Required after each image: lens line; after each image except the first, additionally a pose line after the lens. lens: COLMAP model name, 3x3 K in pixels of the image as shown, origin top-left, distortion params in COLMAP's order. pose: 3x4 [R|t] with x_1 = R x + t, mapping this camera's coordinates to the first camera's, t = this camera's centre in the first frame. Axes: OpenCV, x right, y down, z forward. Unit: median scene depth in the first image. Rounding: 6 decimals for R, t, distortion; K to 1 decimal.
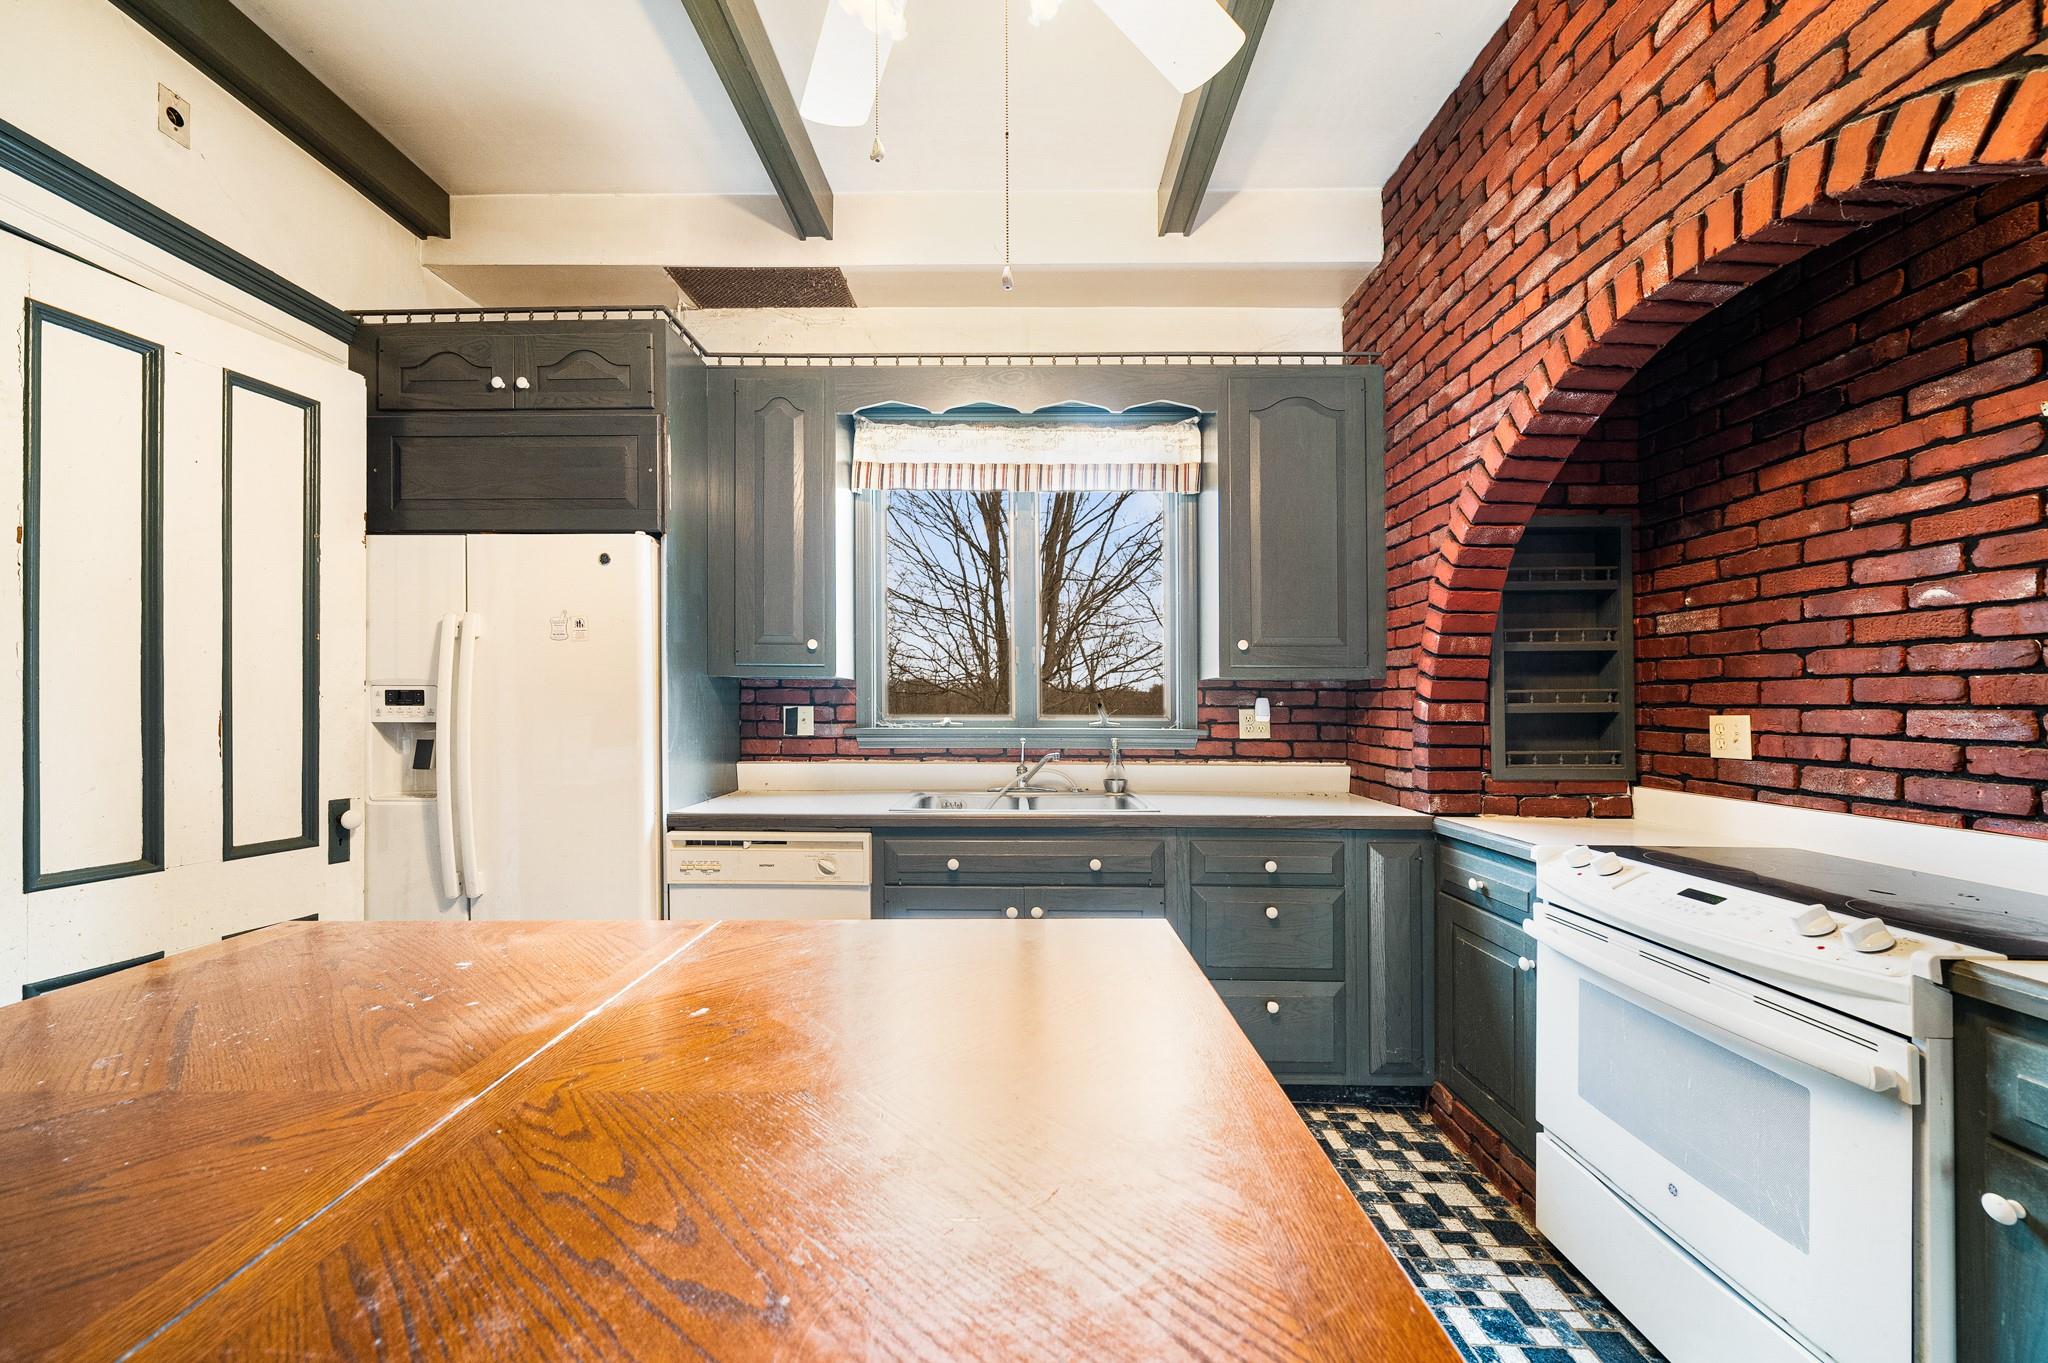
lens RADIAL K [[793.5, 0, 1032.4], [0, 793.5, 691.6], [0, 0, 1]] dist [-0.001679, -0.000370]
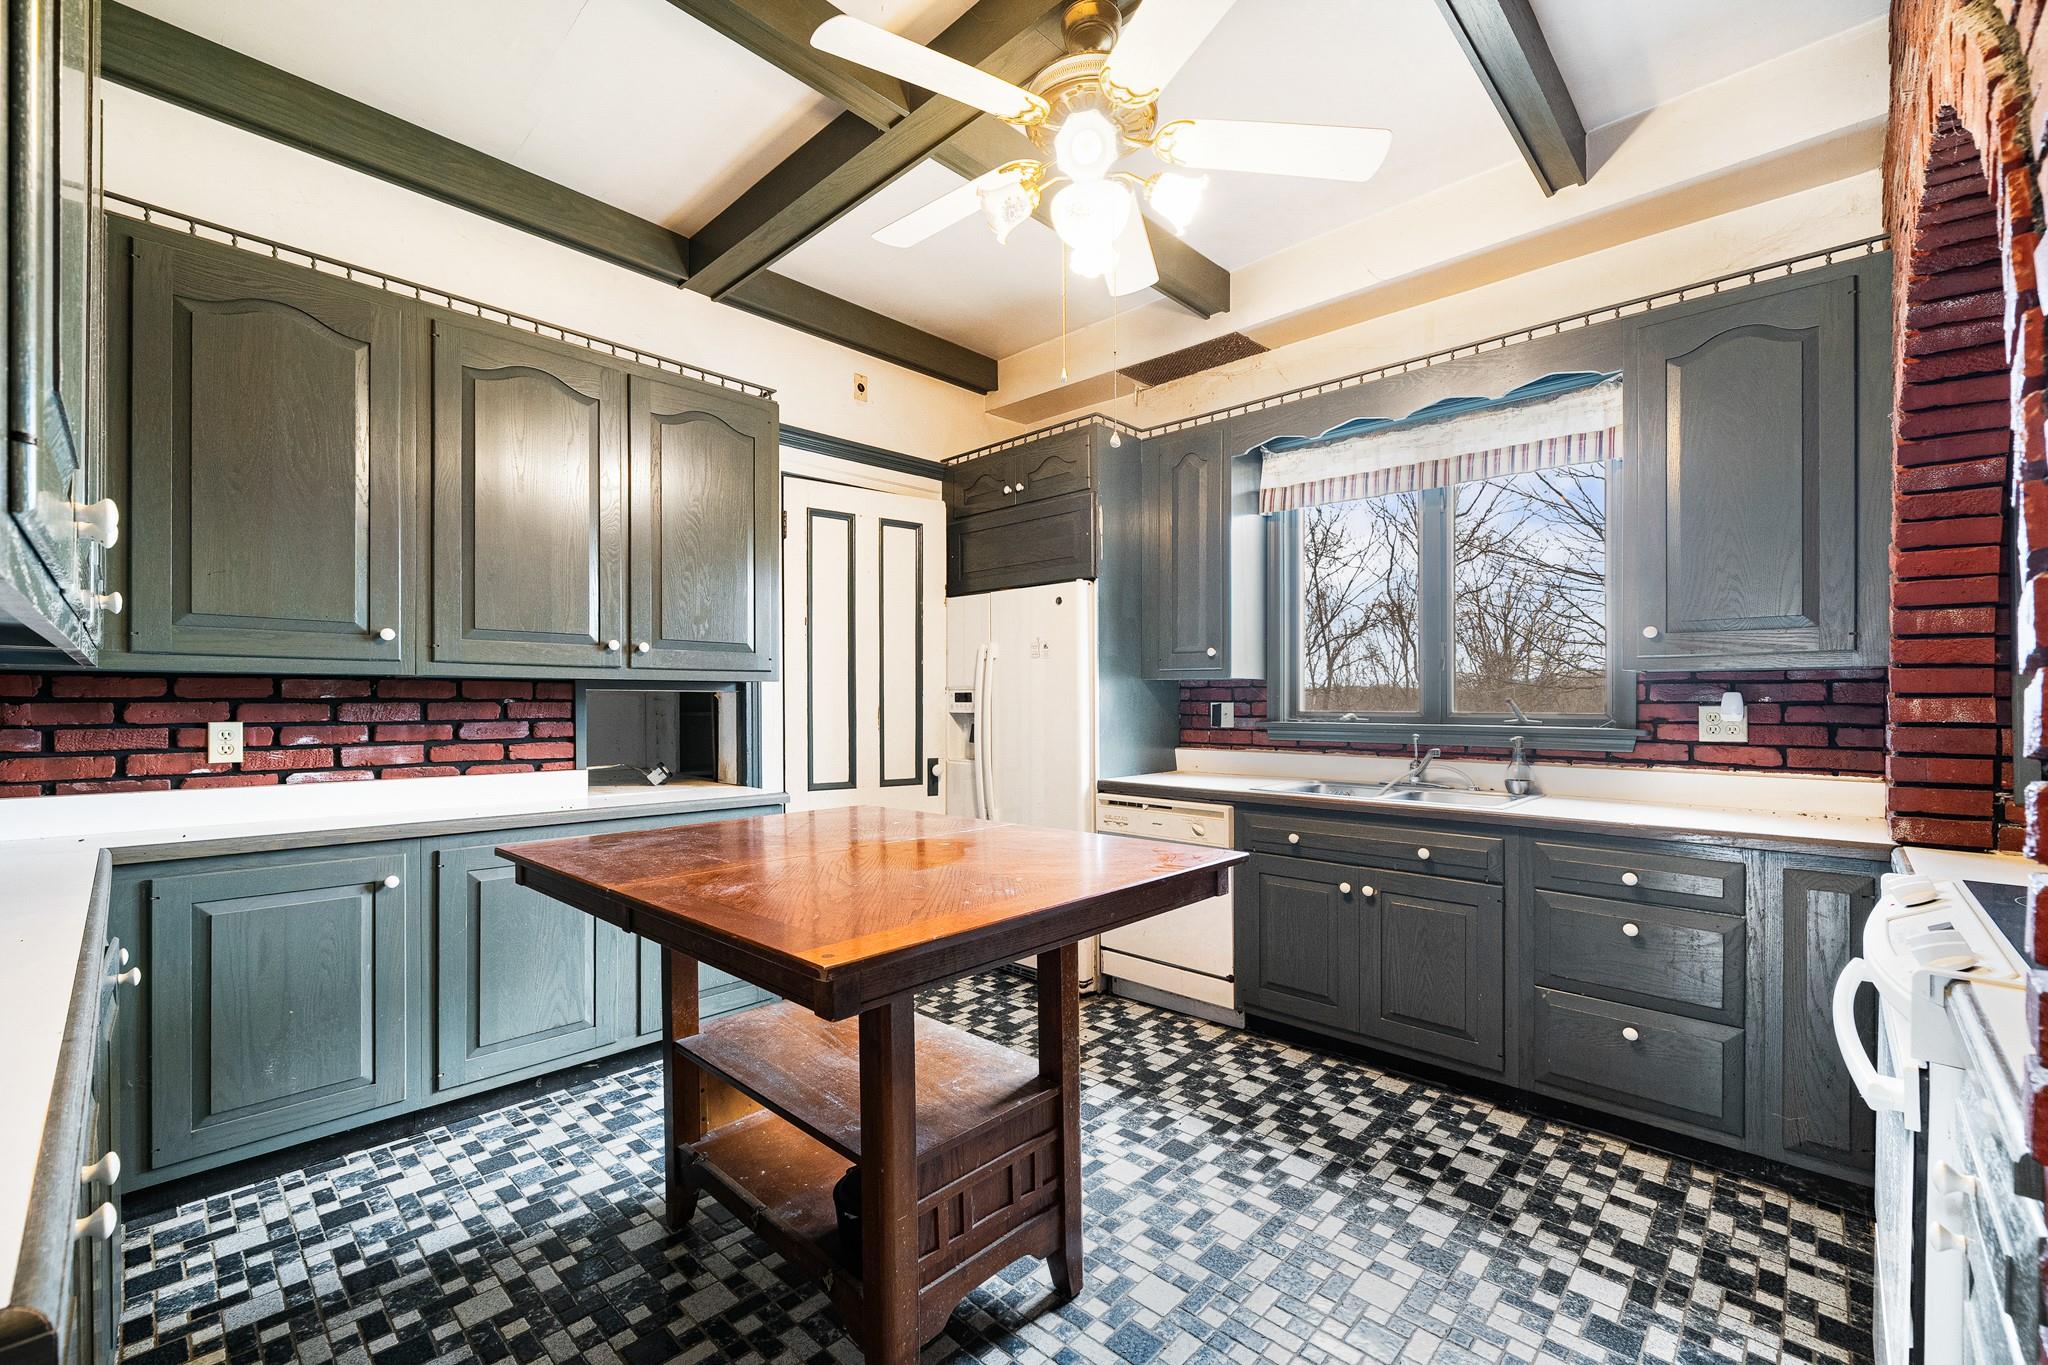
lens RADIAL K [[881.7, 0, 1024.0], [0, 881.7, 682.5], [0, 0, 1]] dist [-0.004618, -0.000311]
pose [[0.729641, -0.016434, -0.683633, 0.509220], [0.011893, 0.999865, -0.011344, -0.000801], [0.683727, 0.000147, 0.729738, -0.215474]]
